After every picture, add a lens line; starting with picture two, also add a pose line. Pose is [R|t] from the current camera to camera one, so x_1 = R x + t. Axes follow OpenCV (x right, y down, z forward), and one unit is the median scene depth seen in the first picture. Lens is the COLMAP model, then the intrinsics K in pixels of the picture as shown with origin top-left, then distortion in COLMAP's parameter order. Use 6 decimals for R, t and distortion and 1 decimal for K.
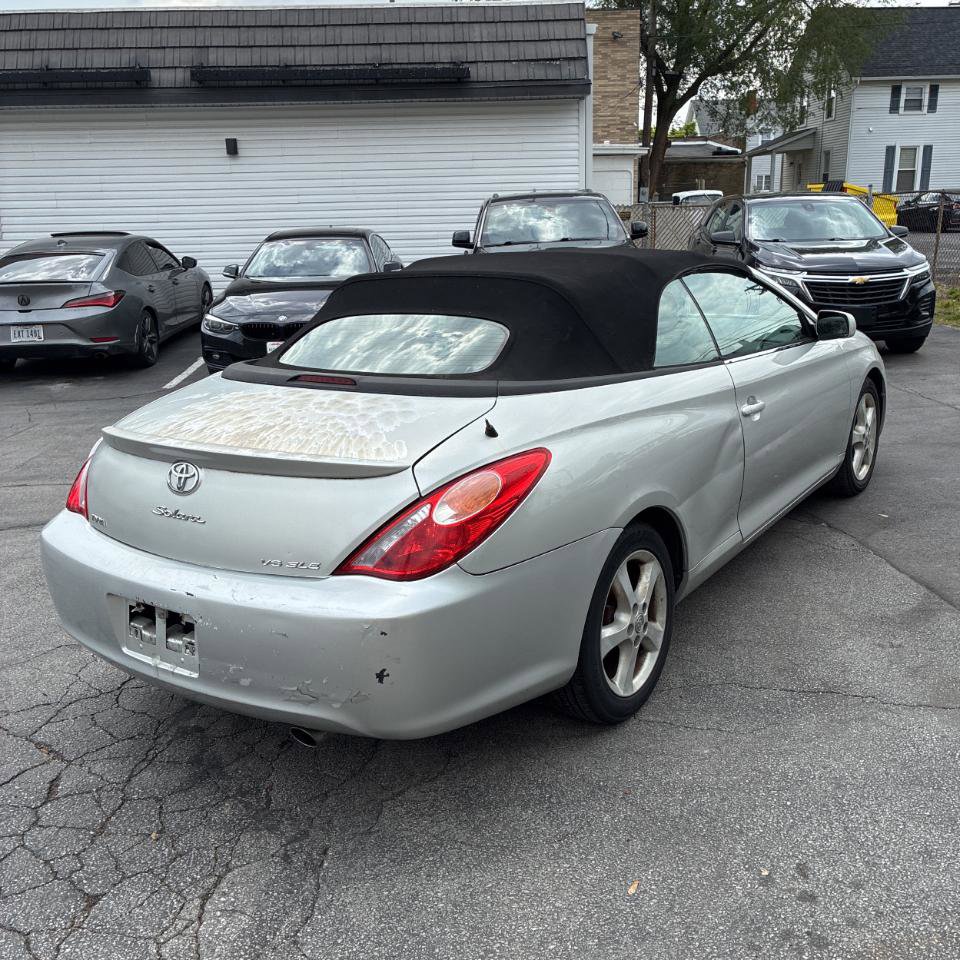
lens RADIAL K [[1017.5, 0, 518.0], [0, 1017.5, 479.6], [0, 0, 1]] dist [0.021695, 0.011217]
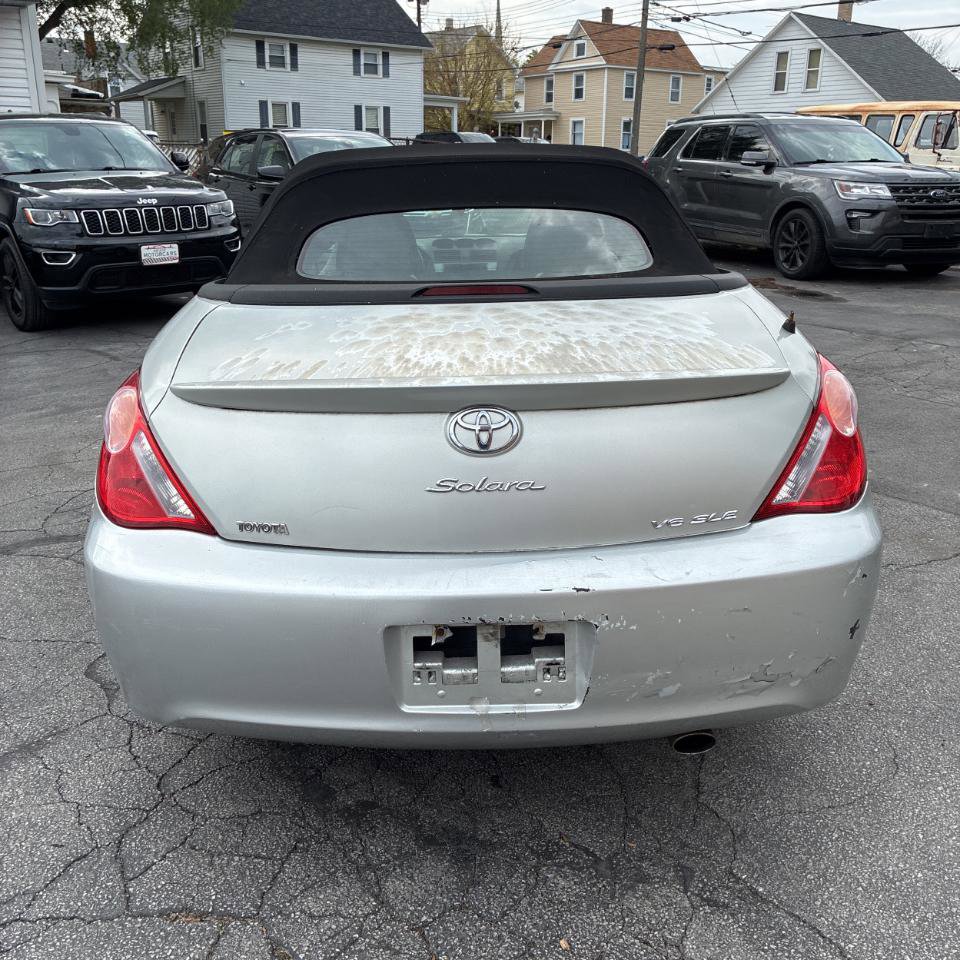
lens RADIAL K [[993.5, 0, 480.0], [0, 993.5, 480.0], [0, 0, 1]] dist [0.025323, -0.002762]
pose [[0.805761, -0.153522, 0.571996, -0.099148], [0.130371, 0.988105, 0.081554, -0.003240], [-0.577713, 0.008859, 0.816192, 0.065224]]
